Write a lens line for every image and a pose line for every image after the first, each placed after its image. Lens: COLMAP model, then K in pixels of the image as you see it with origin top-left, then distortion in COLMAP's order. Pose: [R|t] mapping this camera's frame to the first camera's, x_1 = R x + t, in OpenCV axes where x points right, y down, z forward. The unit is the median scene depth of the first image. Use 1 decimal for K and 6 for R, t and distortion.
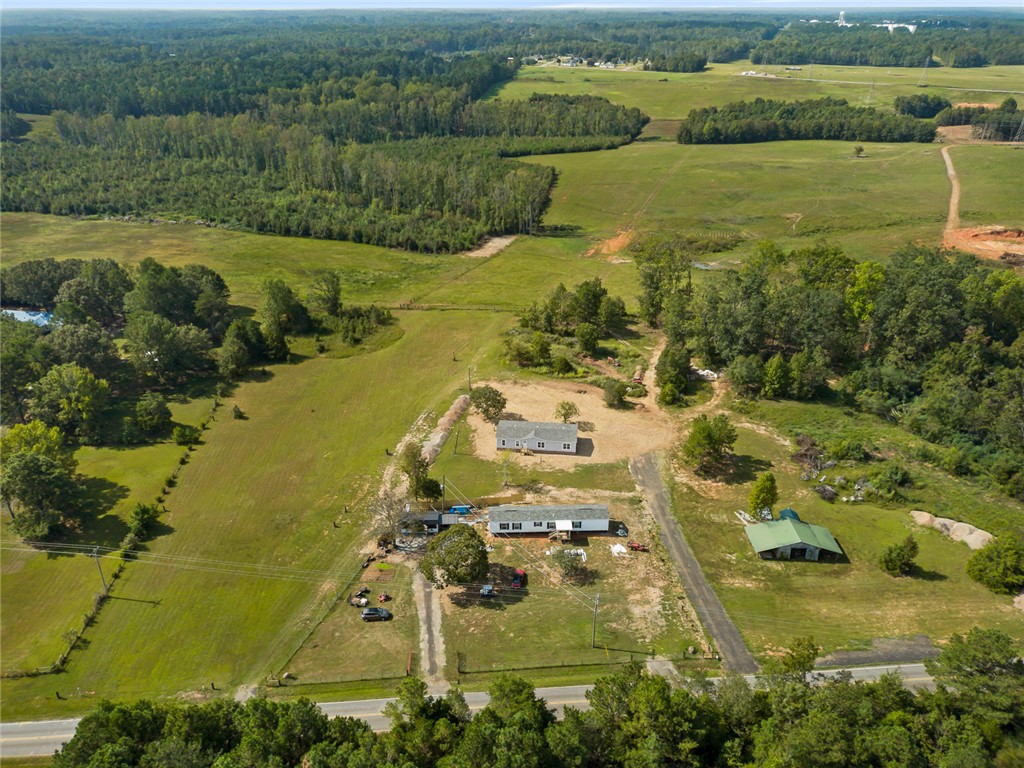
lens RADIAL K [[763.0, 0, 512.0], [0, 763.0, 384.0], [0, 0, 1]] dist [0.100575, -0.143904]
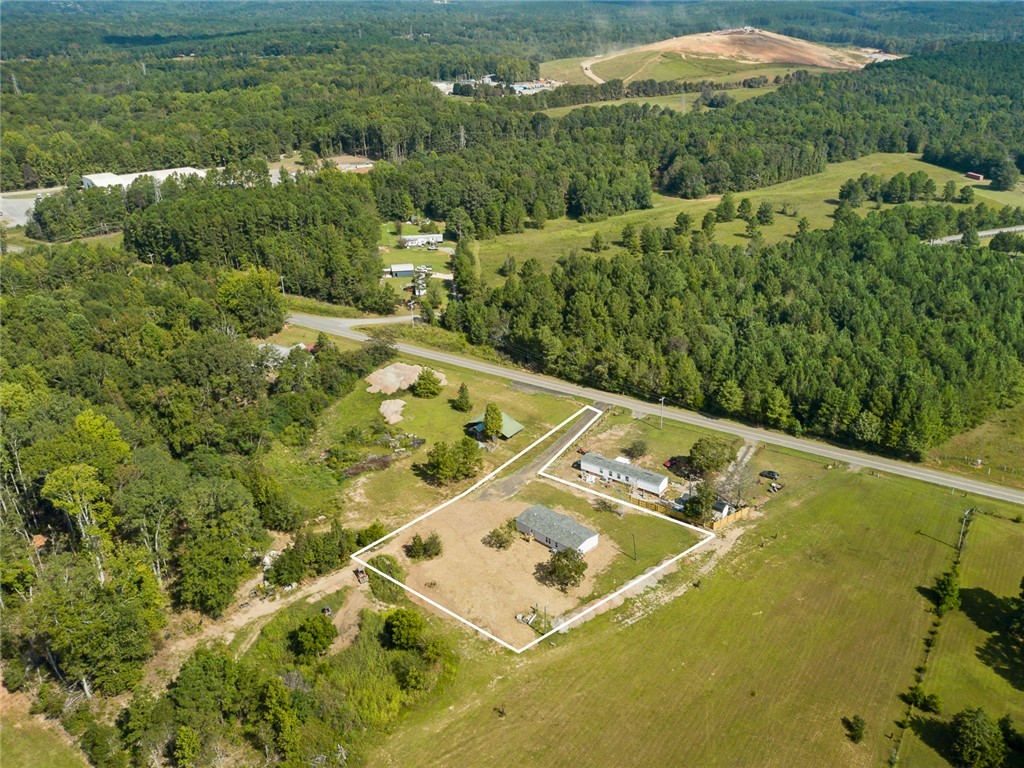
lens RADIAL K [[866.6, 0, 555.9], [0, 866.6, 383.4], [0, 0, 1]] dist [0.059419, -0.003405]
pose [[-0.814746, -0.246157, 0.524972, -0.422193], [0.255497, 0.660348, 0.706160, -0.706419], [-0.520490, 0.709470, -0.475124, 1.155521]]
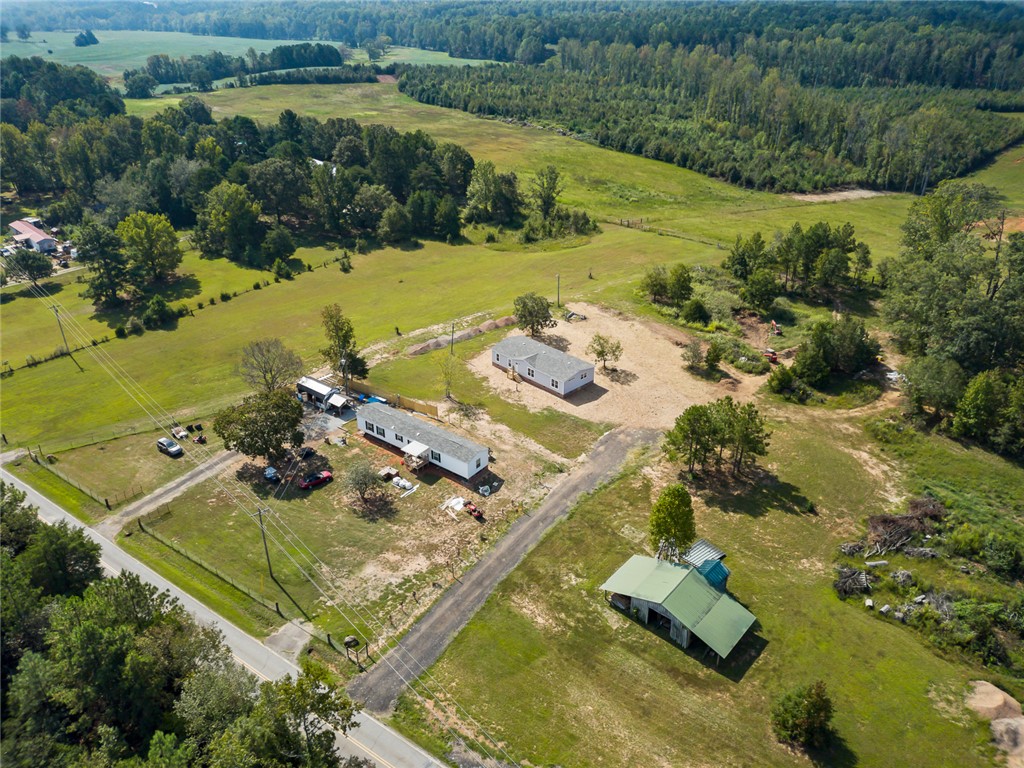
lens RADIAL K [[763.0, 0, 512.0], [0, 763.0, 384.0], [0, 0, 1]] dist [0.100575, -0.143904]
pose [[0.765741, 0.297532, -0.570189, 0.380034], [-0.278122, 0.952566, 0.123554, 0.000136], [0.579904, 0.063972, 0.812169, 0.289280]]
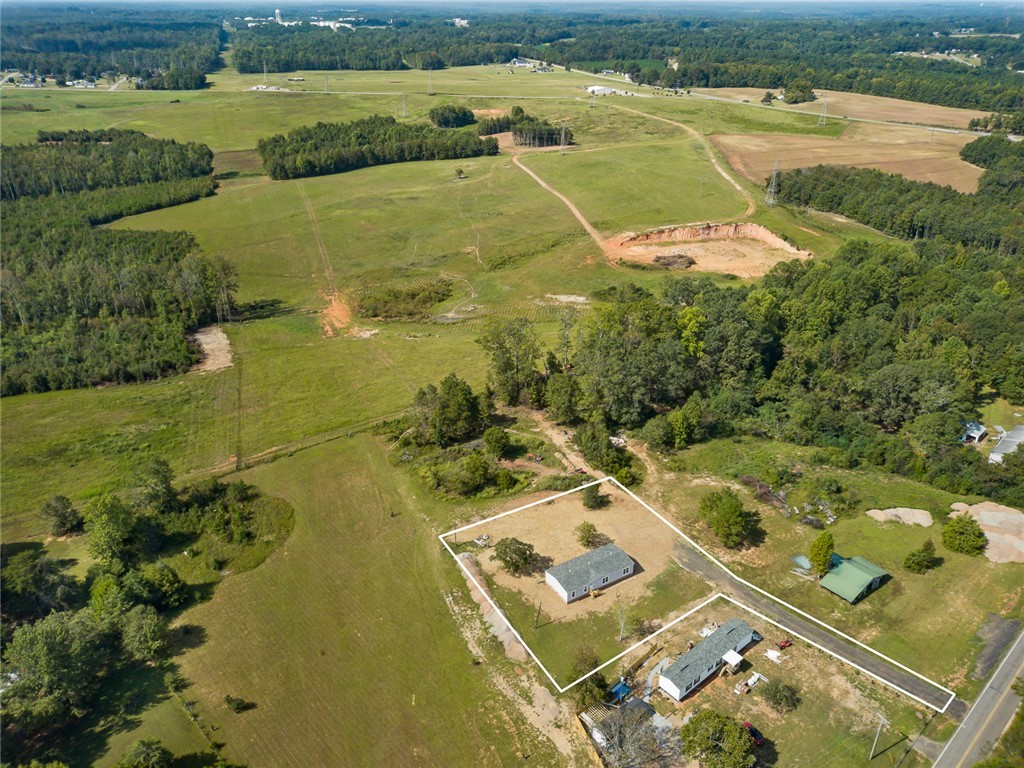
lens RADIAL K [[769.8, 0, 512.0], [0, 769.8, 384.0], [0, 0, 1]] dist [0.097876, -0.143688]
pose [[0.786184, -0.272649, 0.554597, -0.427441], [0.268877, 0.958935, 0.090274, -0.223915], [-0.556435, 0.078147, 0.827208, 0.192126]]
